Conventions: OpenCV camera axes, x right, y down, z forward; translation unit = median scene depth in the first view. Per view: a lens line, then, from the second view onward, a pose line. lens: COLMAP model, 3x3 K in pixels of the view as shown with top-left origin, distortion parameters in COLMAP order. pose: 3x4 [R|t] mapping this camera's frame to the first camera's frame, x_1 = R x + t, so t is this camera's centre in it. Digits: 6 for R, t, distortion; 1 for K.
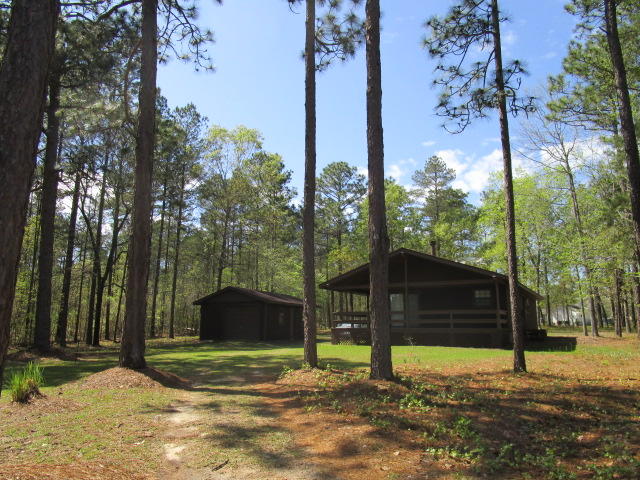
lens RADIAL K [[449.1, 0, 320.0], [0, 449.1, 240.0], [0, 0, 1]] dist [-0.030106, 0.009453]
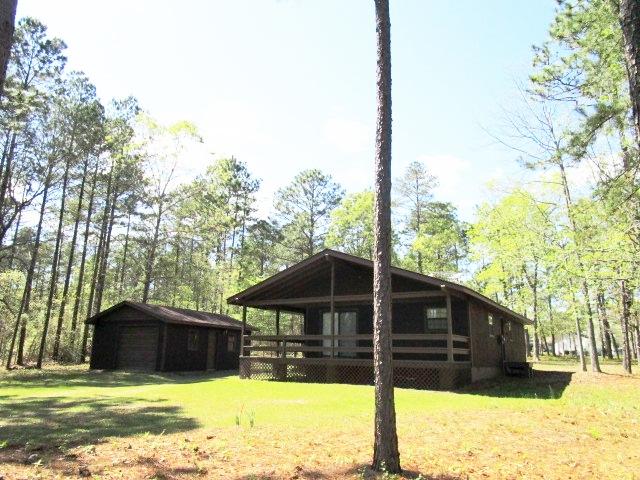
lens RADIAL K [[454.2, 0, 320.0], [0, 454.2, 240.0], [0, 0, 1]] dist [-0.026806, 0.000698]
pose [[0.999883, 0.008488, -0.012713, 0.143550], [-0.009169, 0.998473, -0.054470, 0.034879], [0.012232, 0.054581, 0.998434, 0.199725]]
